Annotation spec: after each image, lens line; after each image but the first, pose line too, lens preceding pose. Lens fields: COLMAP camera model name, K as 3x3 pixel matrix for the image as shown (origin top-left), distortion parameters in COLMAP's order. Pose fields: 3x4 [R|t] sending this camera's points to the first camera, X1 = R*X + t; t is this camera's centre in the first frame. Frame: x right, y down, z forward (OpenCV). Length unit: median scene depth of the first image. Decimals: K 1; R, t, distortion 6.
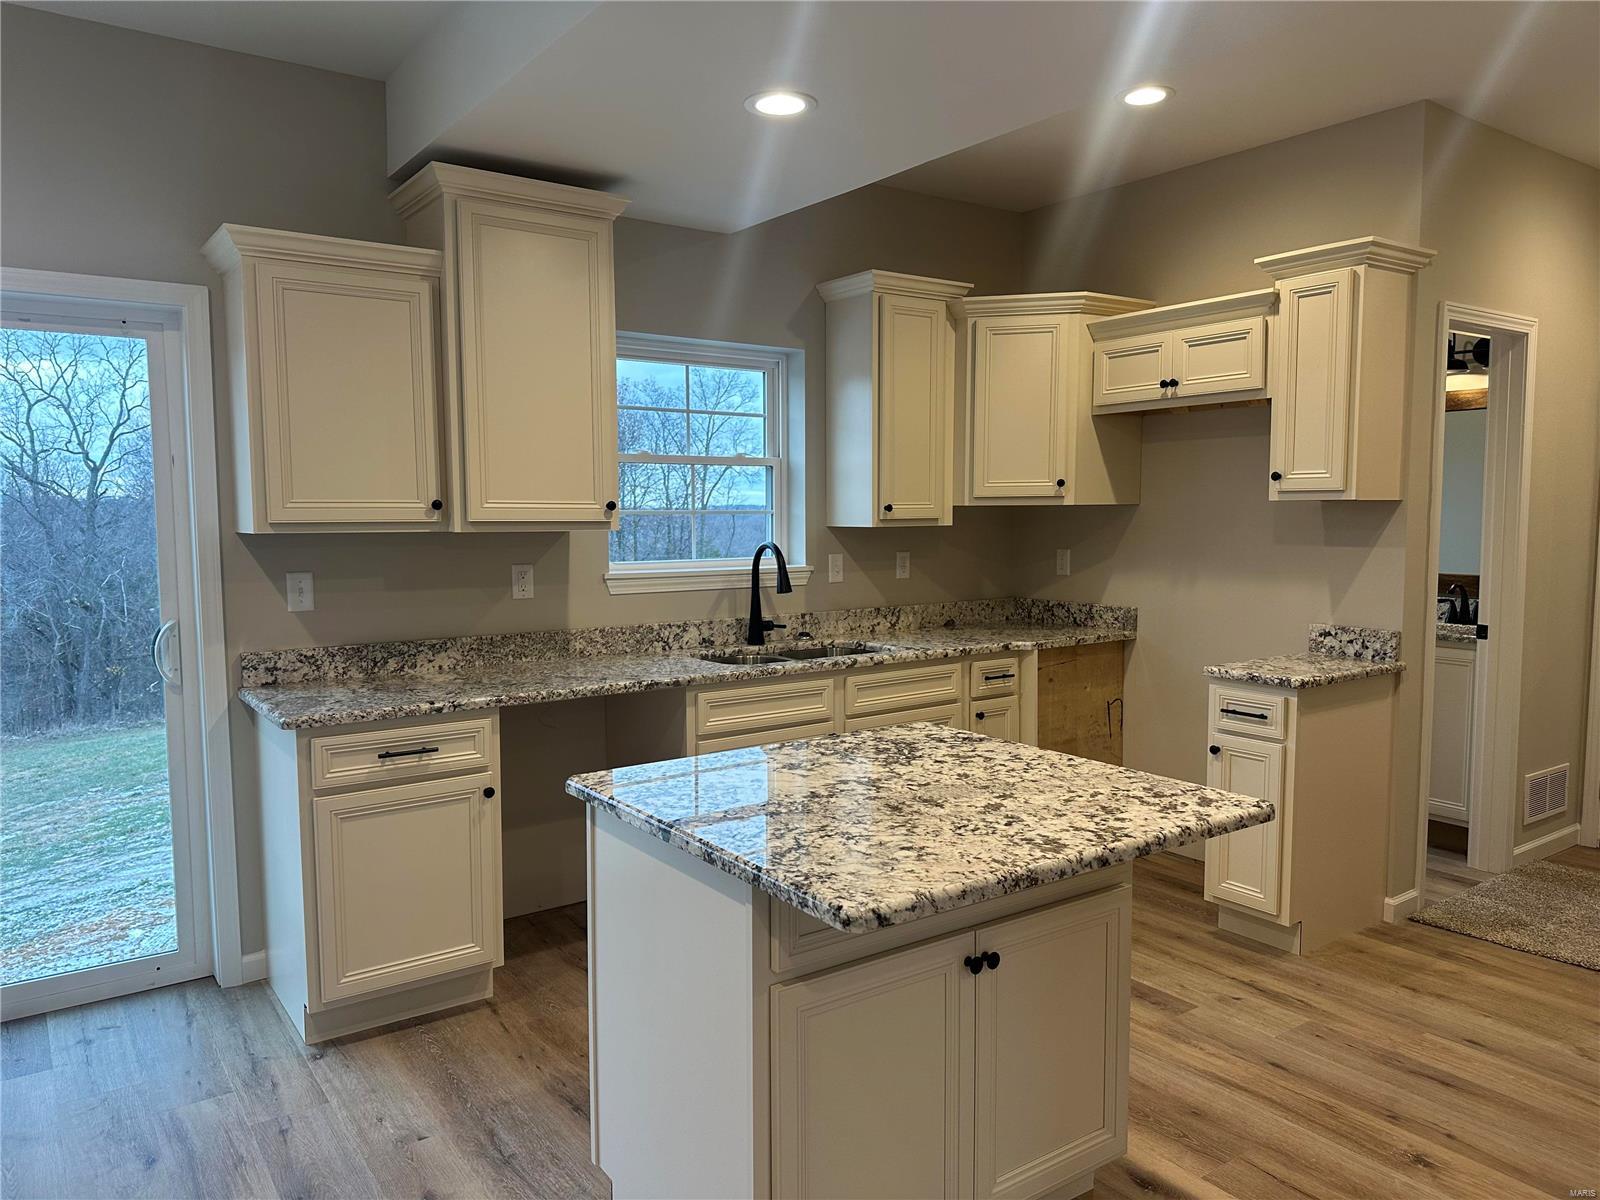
lens RADIAL K [[1116.8, 0, 800.0], [0, 1116.8, 600.0], [0, 0, 1]] dist [0.065612, -0.080083]
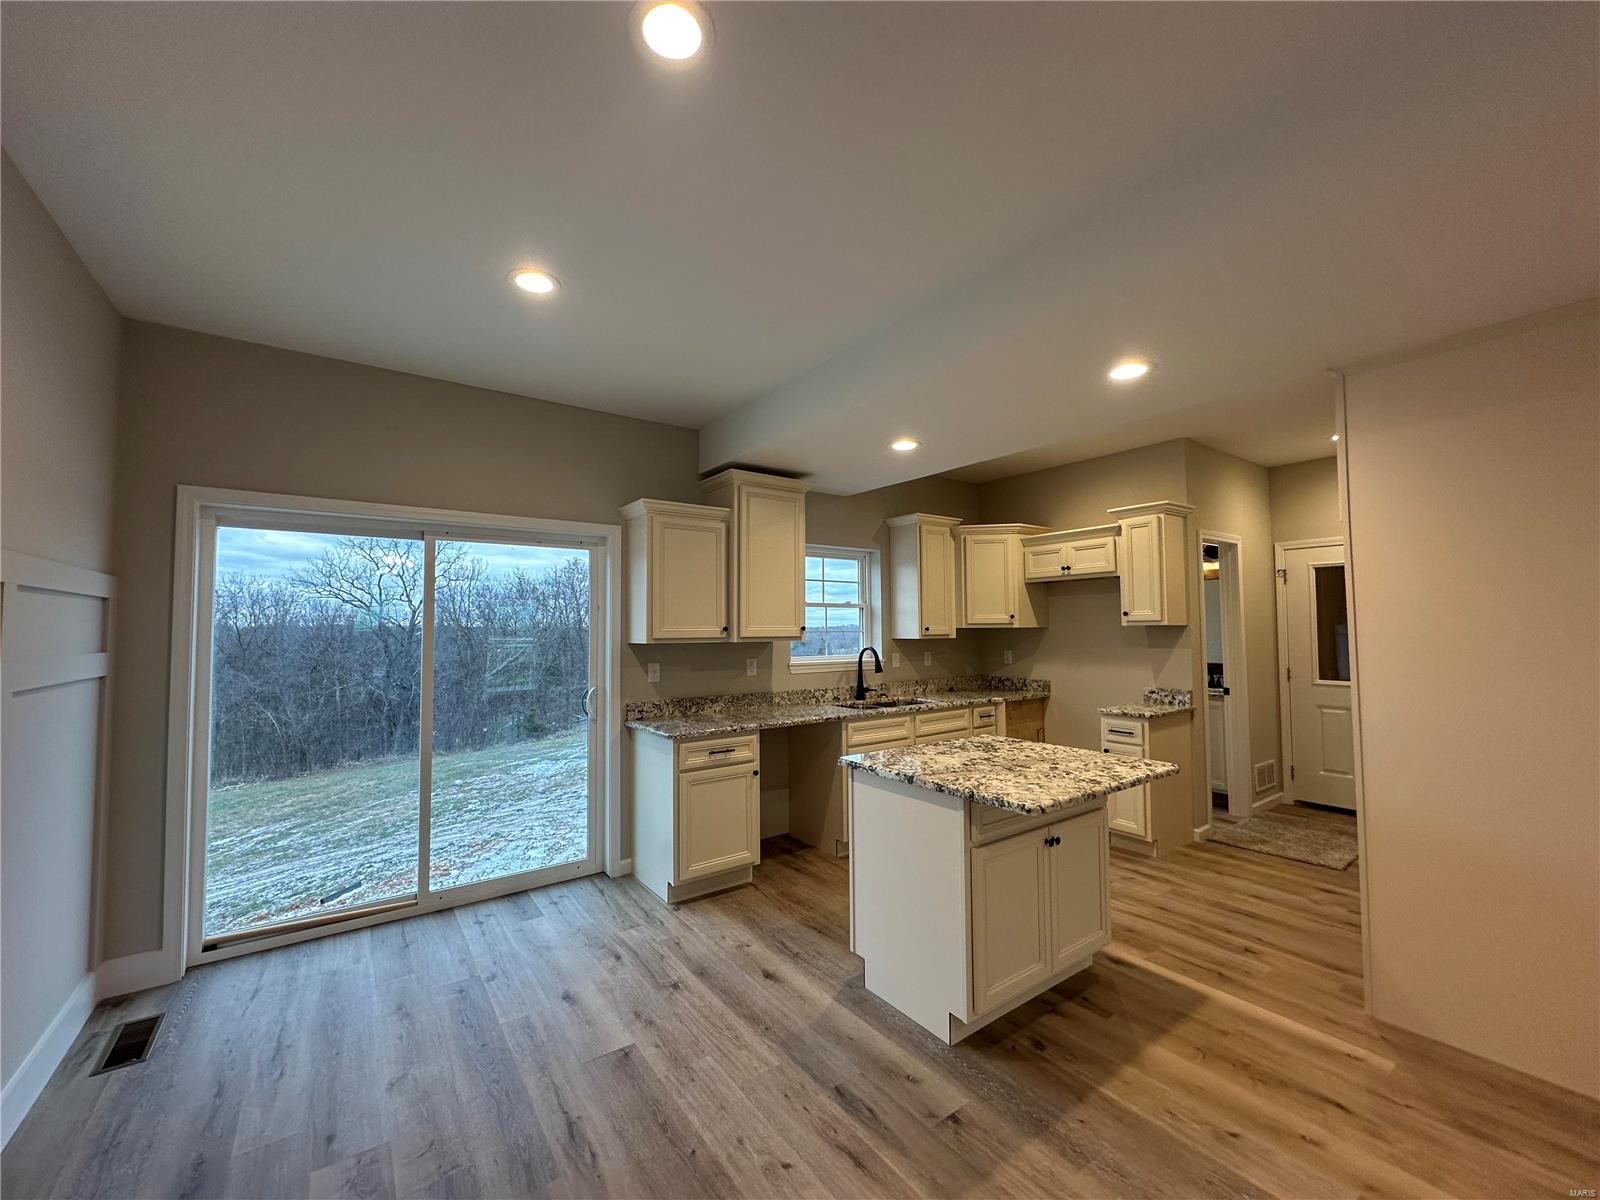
lens RADIAL K [[638.3, 0, 800.0], [0, 638.3, 600.0], [0, 0, 1]] dist [-0.002639, 0.000559]
pose [[0.999936, -0.002960, 0.010910, -0.187072], [0.004332, 0.991771, -0.127953, 0.011028], [-0.010441, 0.127992, 0.991720, -0.144395]]
